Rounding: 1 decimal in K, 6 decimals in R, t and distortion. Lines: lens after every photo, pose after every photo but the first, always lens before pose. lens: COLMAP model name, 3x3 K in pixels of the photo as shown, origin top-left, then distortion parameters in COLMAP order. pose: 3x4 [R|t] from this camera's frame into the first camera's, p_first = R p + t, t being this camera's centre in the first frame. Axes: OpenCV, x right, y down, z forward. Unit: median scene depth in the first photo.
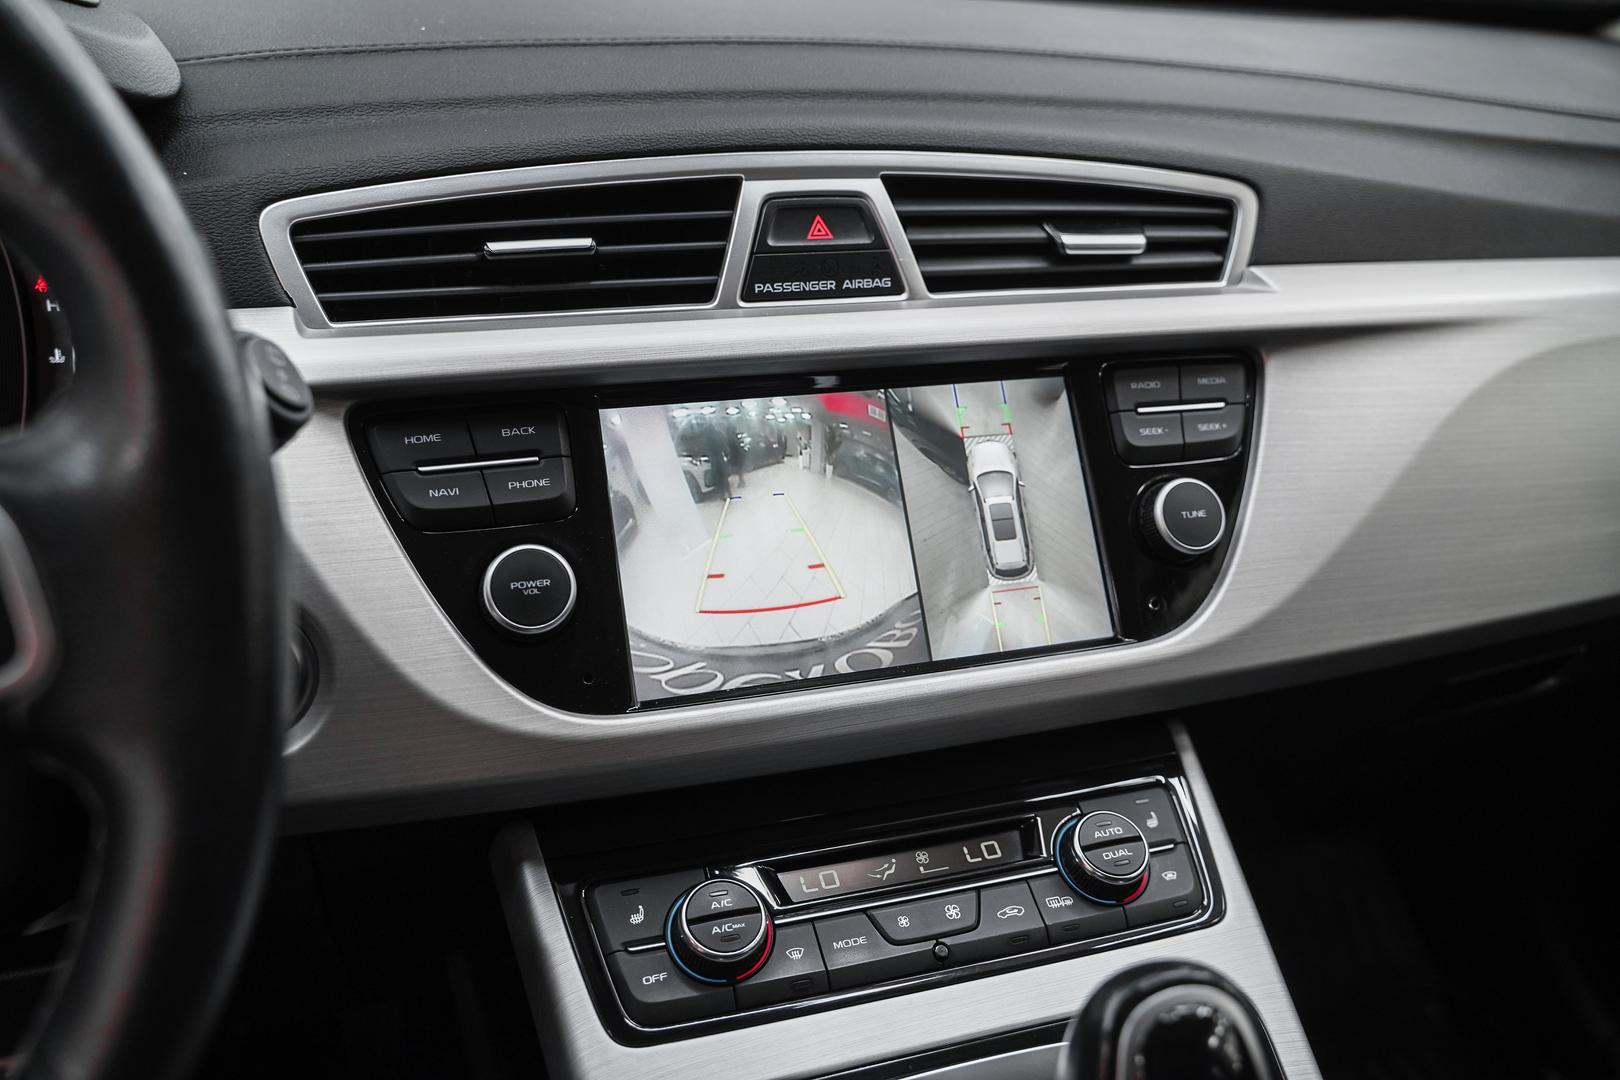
lens RADIAL K [[1322.9, 0, 806.8], [0, 1322.9, 543.8], [0, 0, 1]] dist [-0.008580, -0.001171]
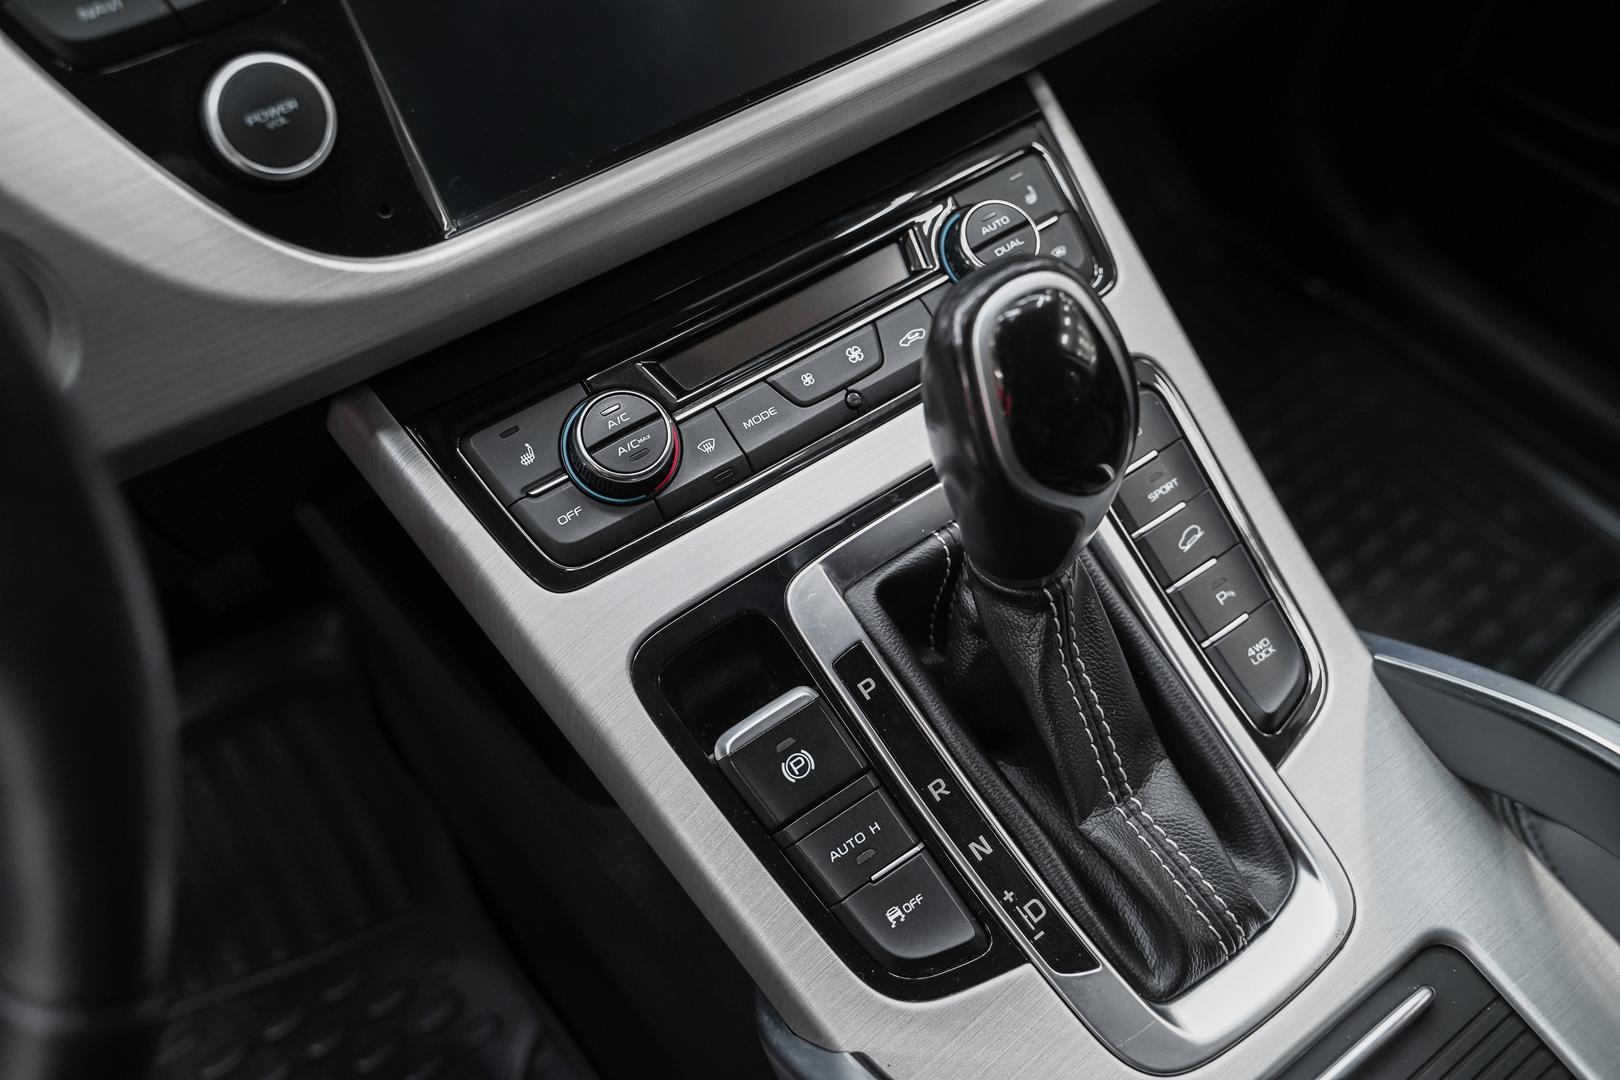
lens RADIAL K [[1322.9, 0, 808.3], [0, 1322.9, 539.4], [0, 0, 1]] dist [-0.008580, -0.001171]
pose [[0.952852, -0.274239, 0.129872, -0.071911], [0.177959, 0.851721, 0.492850, -0.068494], [-0.245773, -0.446501, 0.860367, 0.148835]]
